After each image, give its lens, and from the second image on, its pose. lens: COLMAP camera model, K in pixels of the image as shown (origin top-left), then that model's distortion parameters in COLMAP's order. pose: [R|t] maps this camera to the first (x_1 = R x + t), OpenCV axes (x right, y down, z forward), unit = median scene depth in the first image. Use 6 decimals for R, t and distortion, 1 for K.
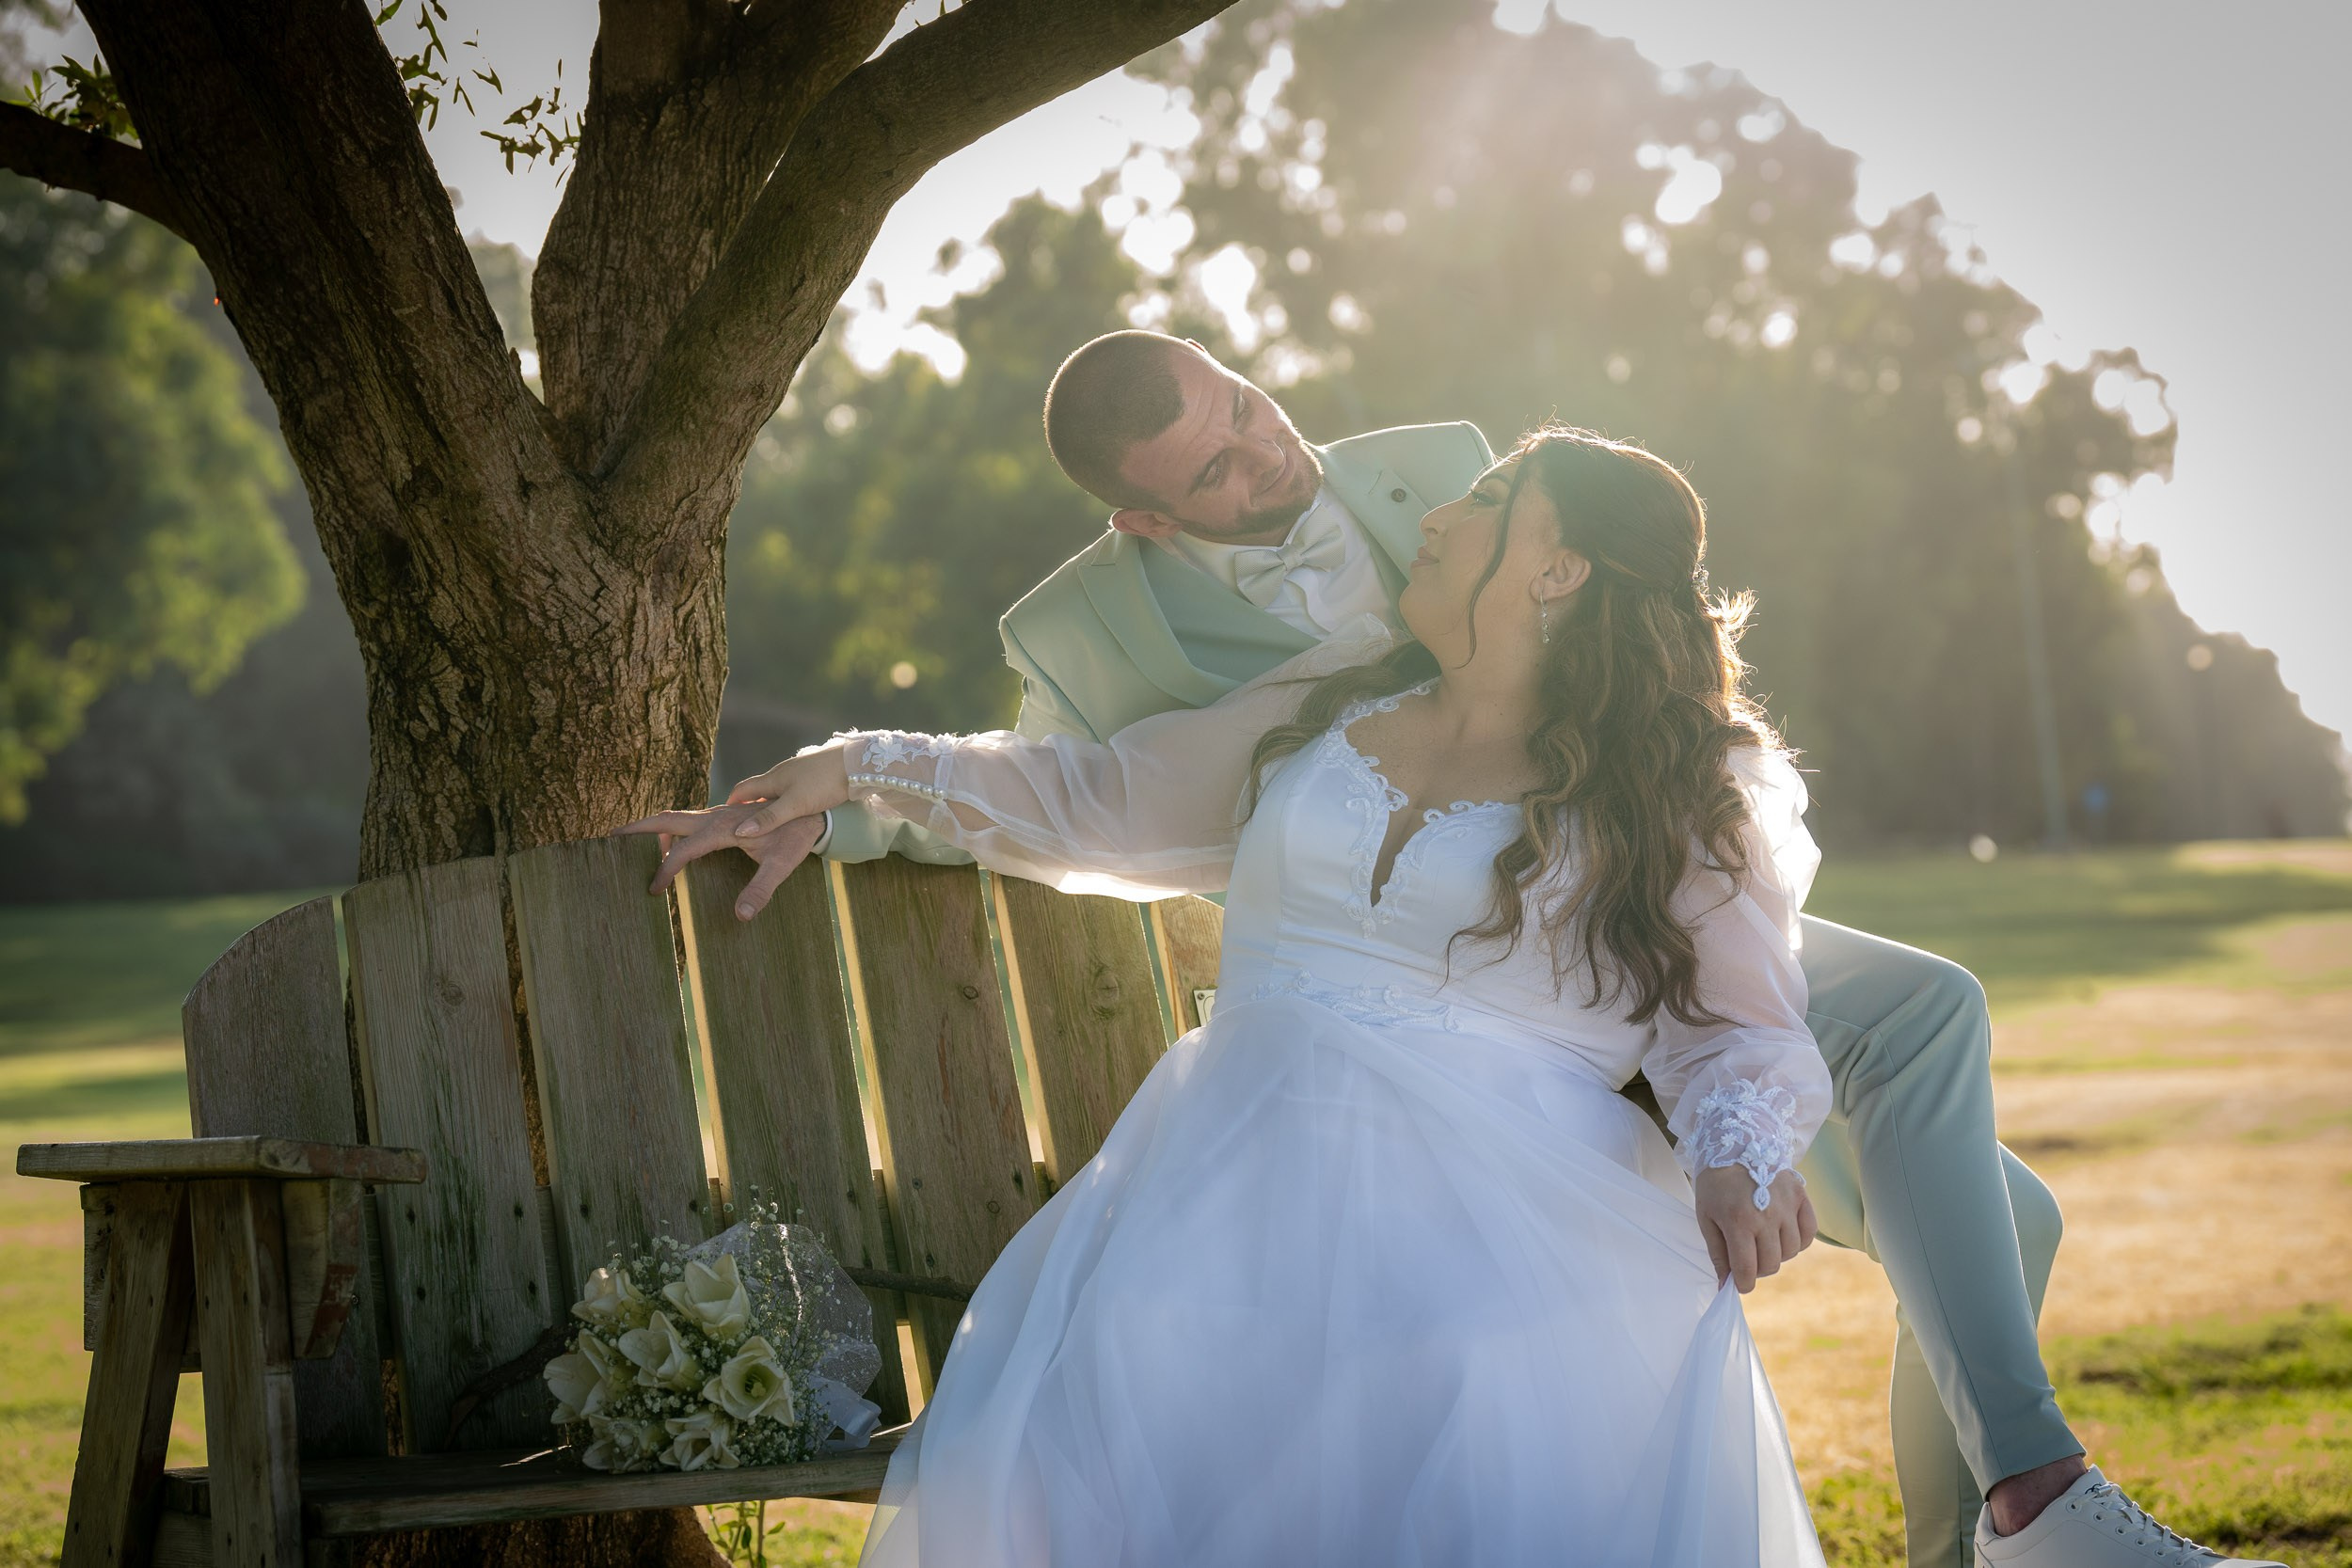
lens RADIAL K [[6128.3, 0, 1176.6], [0, 6128.3, 783.0], [0, 0, 1]] dist [0.120249, 0.000000]
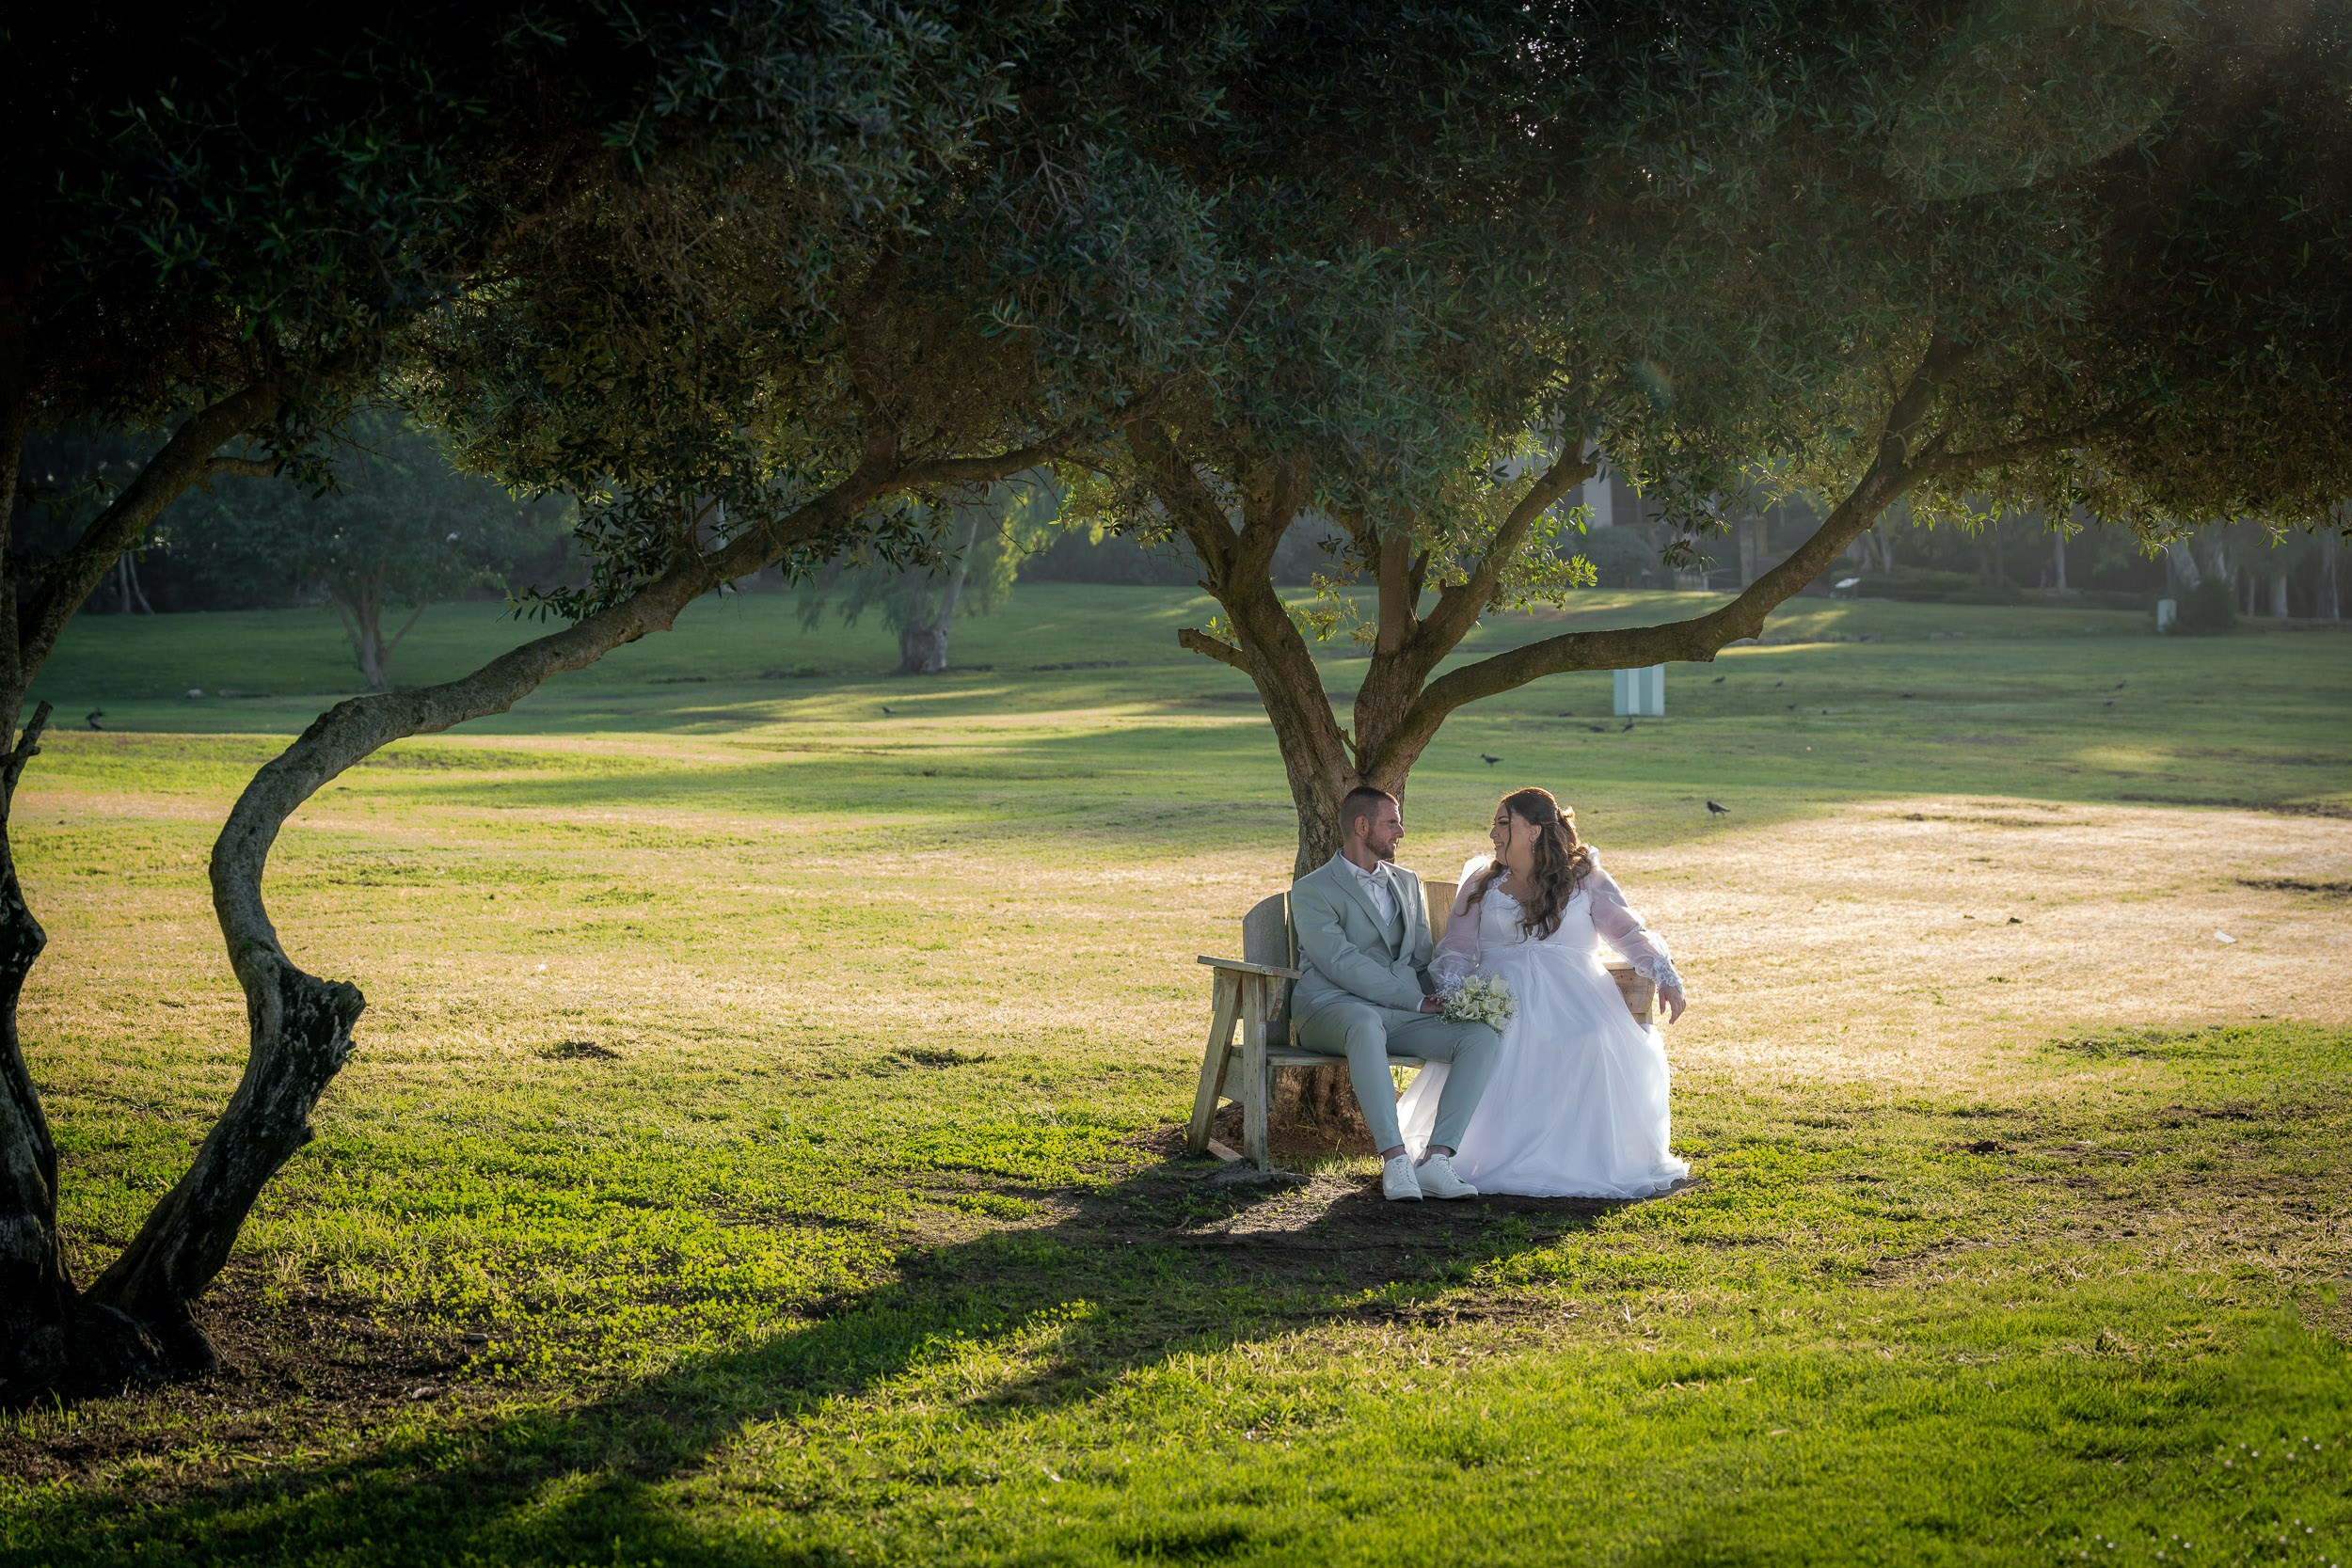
lens RADIAL K [[4773.9, 0, 1175.5], [0, 4773.9, 784.5], [0, 0, 1]] dist [0.040219, 0.000000]
pose [[0.982934, 0.062079, -0.173167, 0.284916], [-0.051049, 0.996417, 0.067440, -0.232226], [0.176733, -0.057449, 0.982581, -1.788183]]
